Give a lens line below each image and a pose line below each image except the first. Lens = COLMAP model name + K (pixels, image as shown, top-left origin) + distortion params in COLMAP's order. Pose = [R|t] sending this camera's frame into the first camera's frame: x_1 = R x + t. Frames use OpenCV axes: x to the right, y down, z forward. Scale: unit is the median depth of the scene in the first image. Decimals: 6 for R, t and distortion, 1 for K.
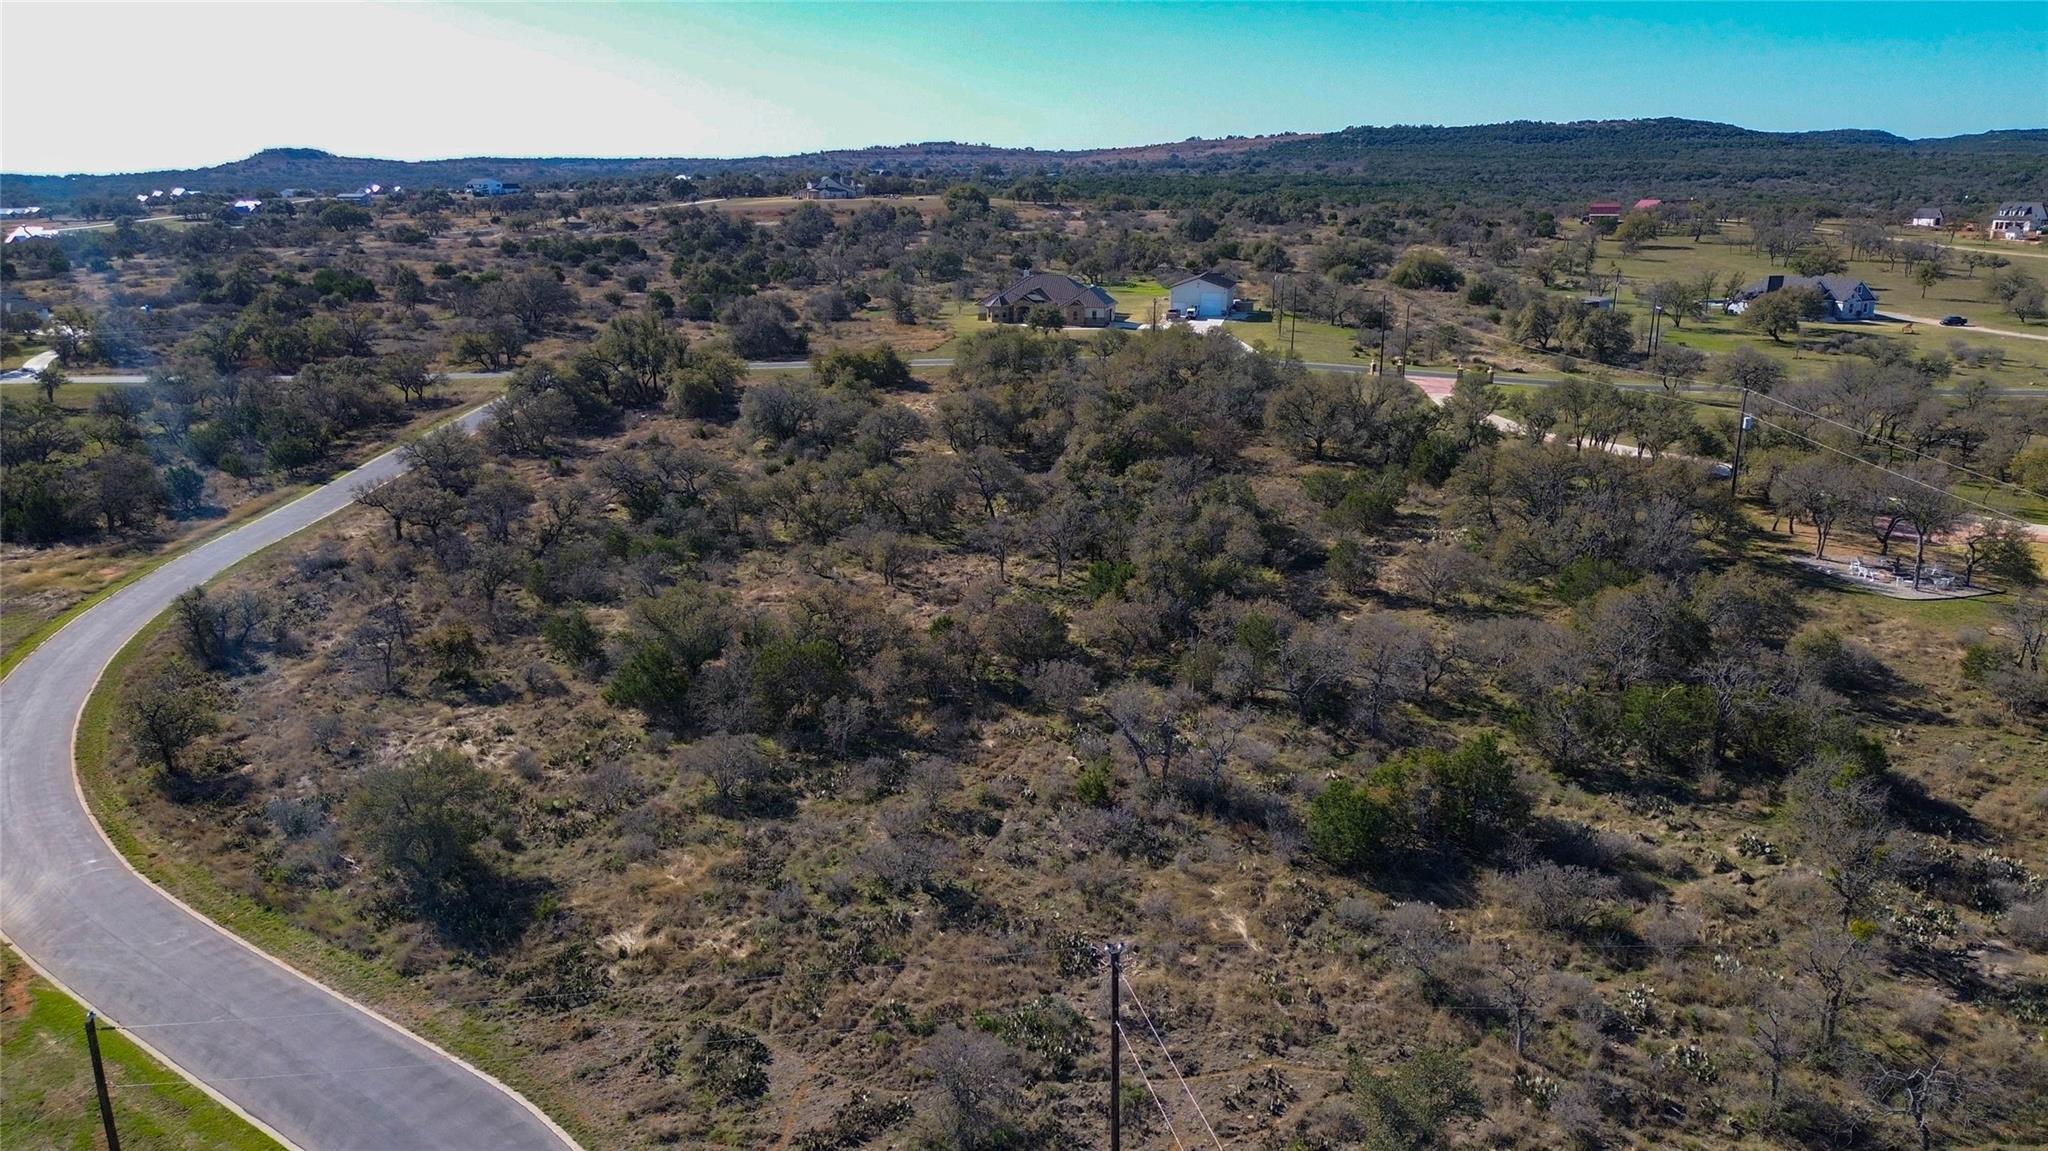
lens RADIAL K [[1442.1, 0, 1026.3], [0, 1442.1, 574.2], [0, 0, 1]] dist [0.072977, -0.073941]
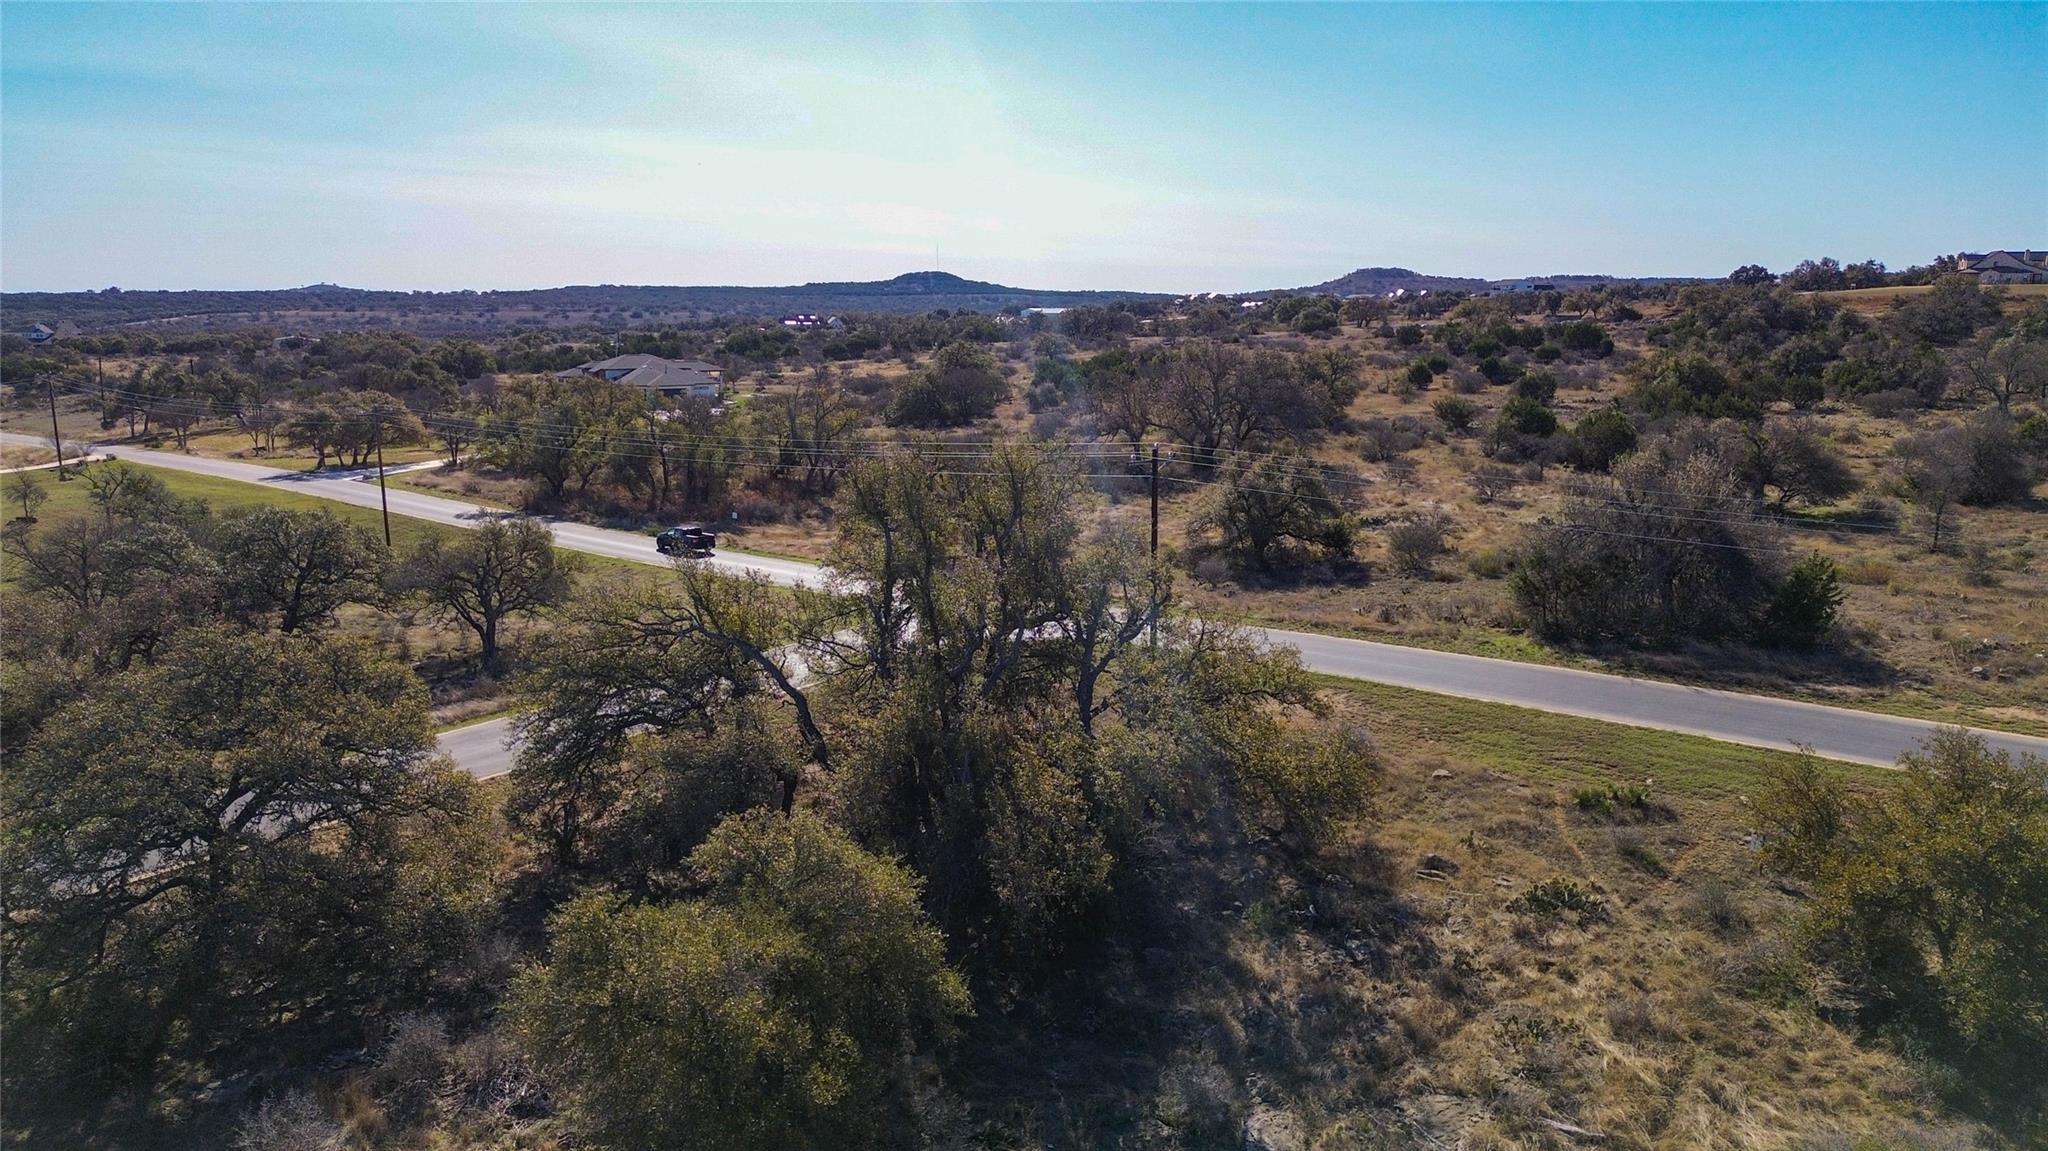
lens RADIAL K [[1442.1, 0, 1017.7], [0, 1442.1, 576.5], [0, 0, 1]] dist [0.072977, -0.073941]
pose [[0.758780, 0.132007, -0.637830, -0.042687], [-0.182784, 0.983053, -0.013990, -0.059554], [0.625174, 0.127201, 0.770051, 0.314085]]
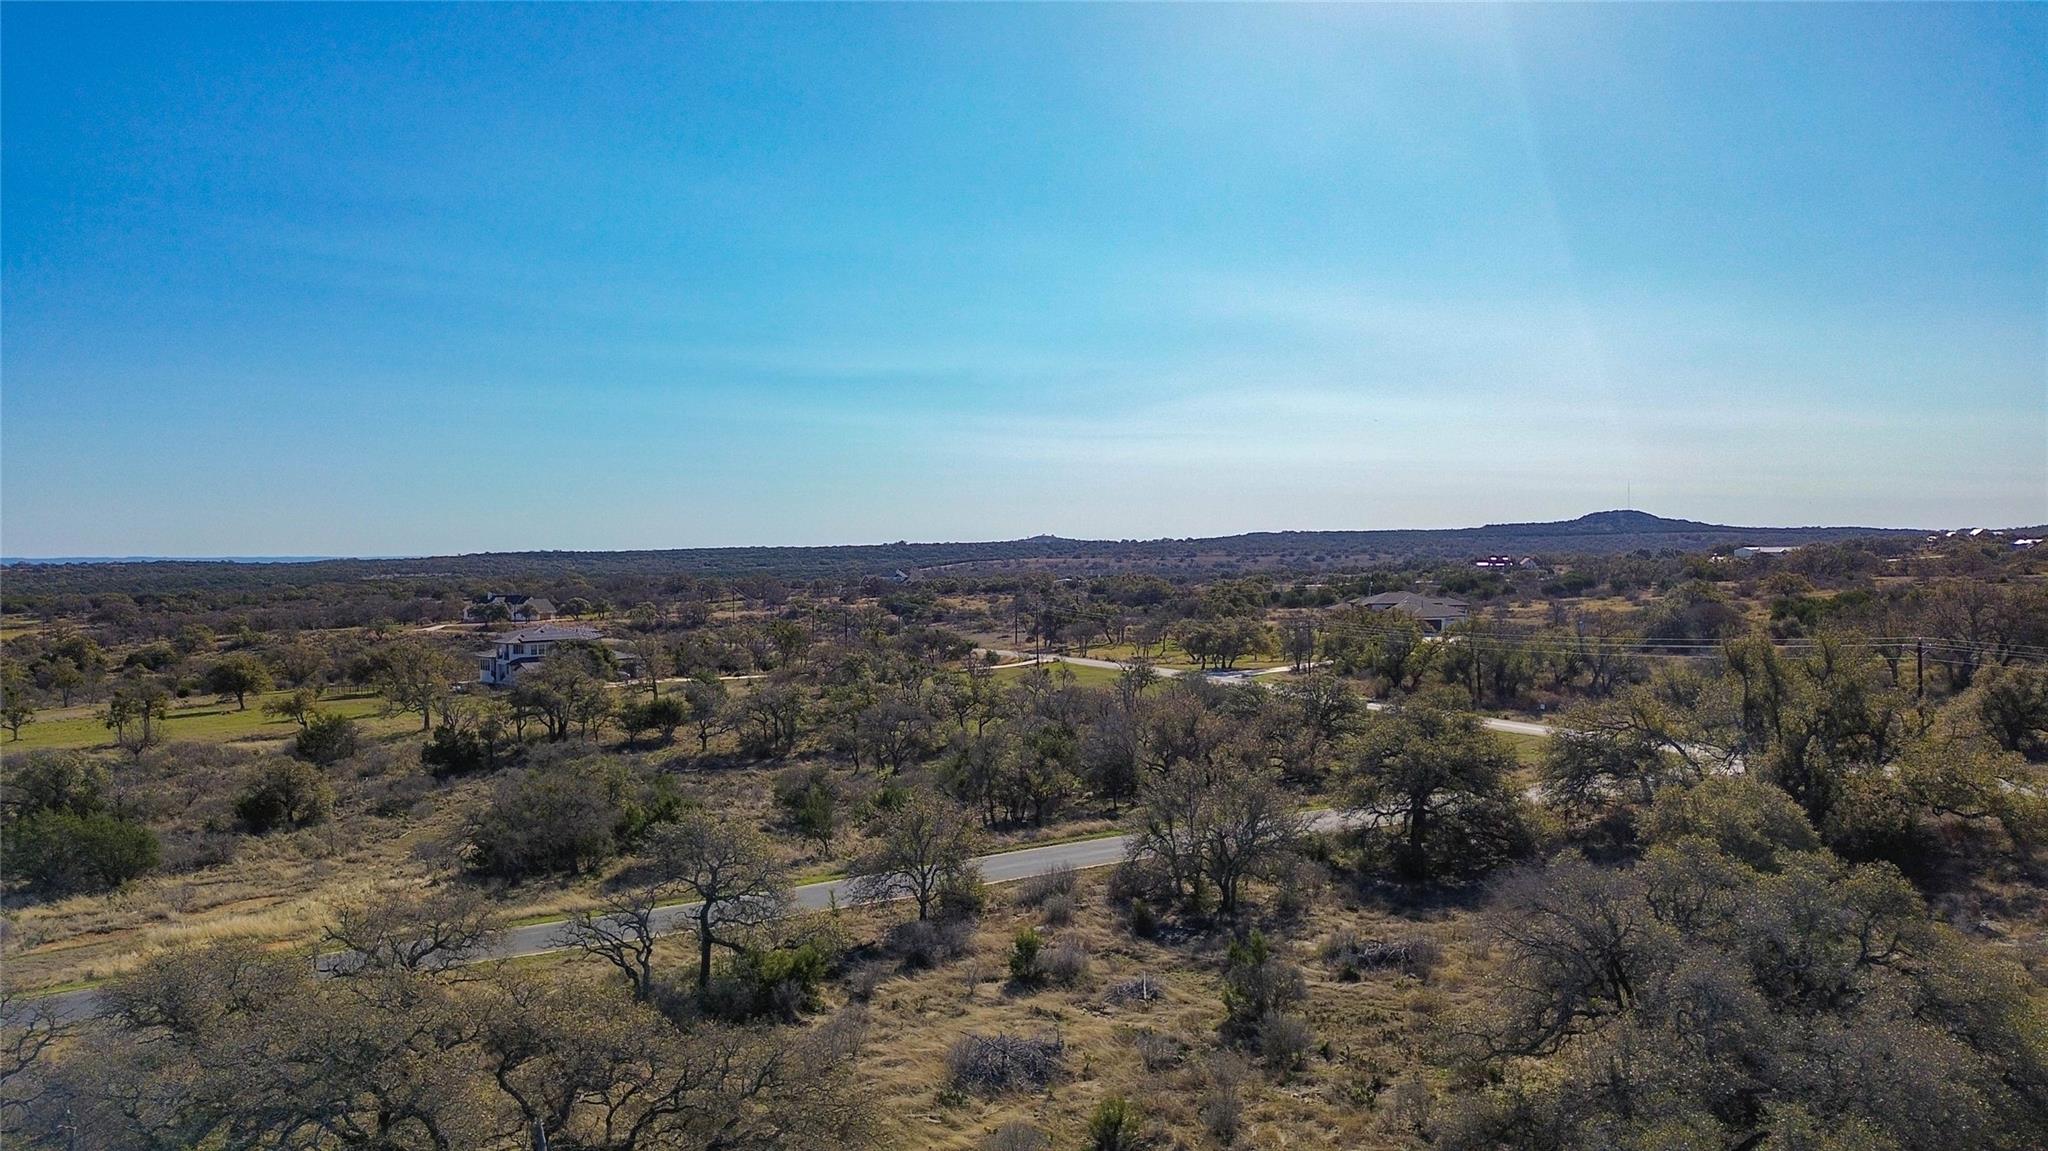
lens RADIAL K [[1442.1, 0, 1019.2], [0, 1442.1, 584.7], [0, 0, 1]] dist [0.072977, -0.073941]
pose [[0.402628, 0.030161, -0.914867, 0.007864], [-0.240092, 0.967945, -0.073752, -0.041640], [0.883316, 0.249346, 0.396963, 0.241807]]
